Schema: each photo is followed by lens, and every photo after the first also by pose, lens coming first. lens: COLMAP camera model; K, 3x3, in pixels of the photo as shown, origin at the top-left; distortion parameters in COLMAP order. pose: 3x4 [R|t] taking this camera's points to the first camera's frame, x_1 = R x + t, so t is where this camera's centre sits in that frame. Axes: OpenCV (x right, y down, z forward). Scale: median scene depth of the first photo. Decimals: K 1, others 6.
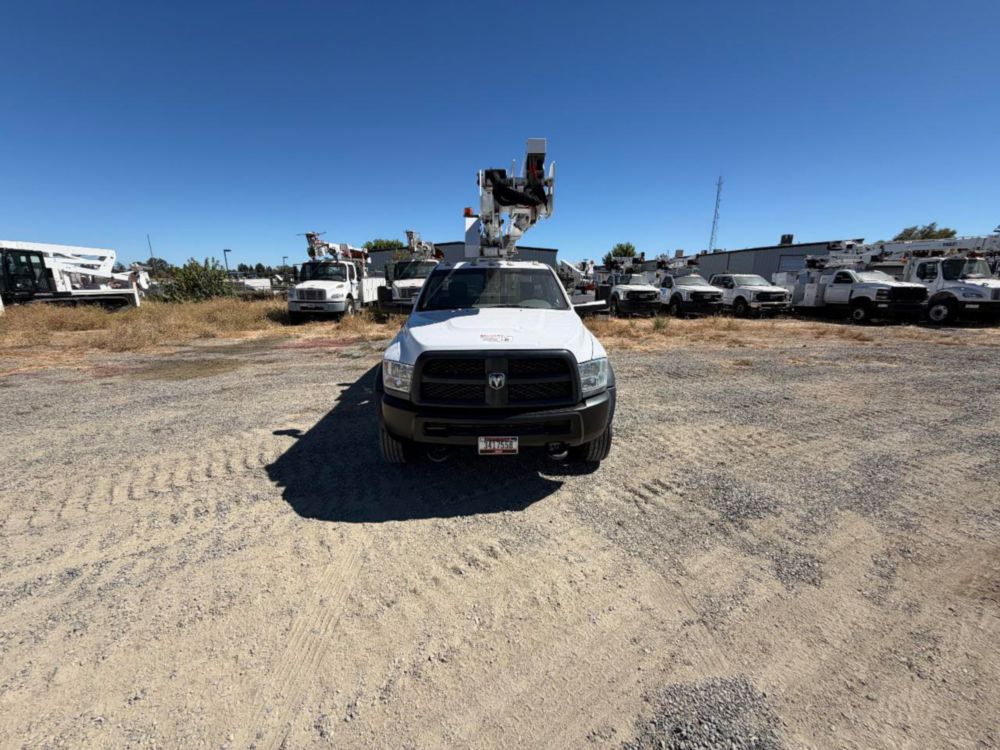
lens RADIAL K [[399.8, 0, 498.1], [0, 399.8, 373.5], [0, 0, 1]] dist [-0.000181, 0.000262]
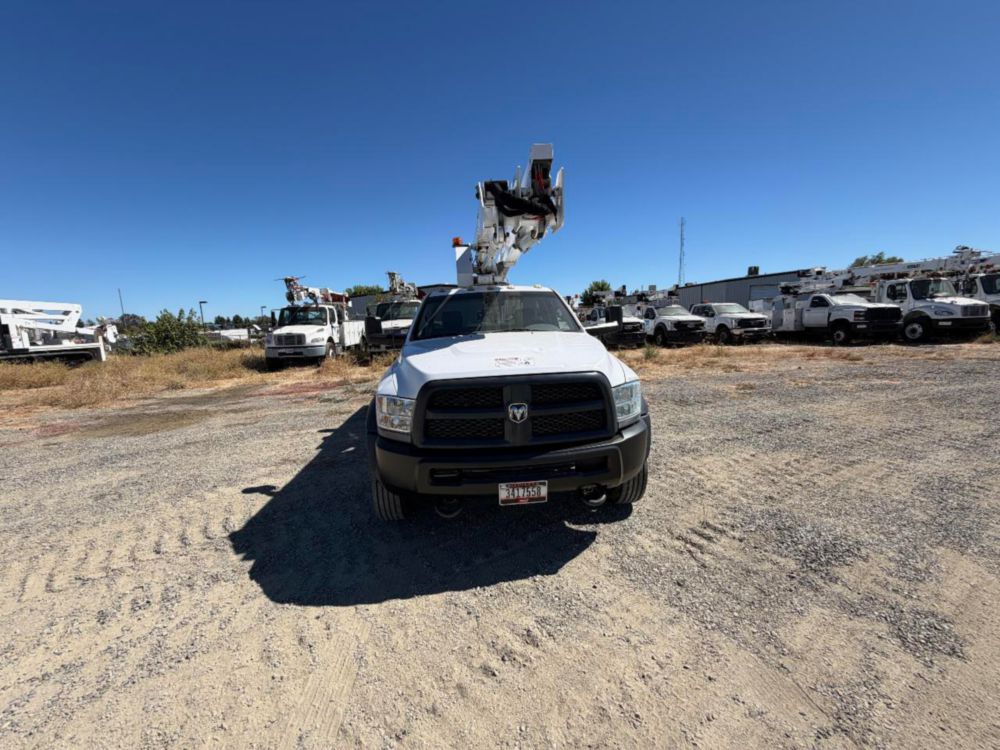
lens RADIAL K [[399.8, 0, 497.8], [0, 399.8, 372.4], [0, 0, 1]] dist [-0.000181, 0.000262]
pose [[0.997964, -0.045933, 0.044259, -0.054524], [0.050214, 0.993612, -0.101058, 0.012485], [-0.039334, 0.103075, 0.993896, 0.123878]]
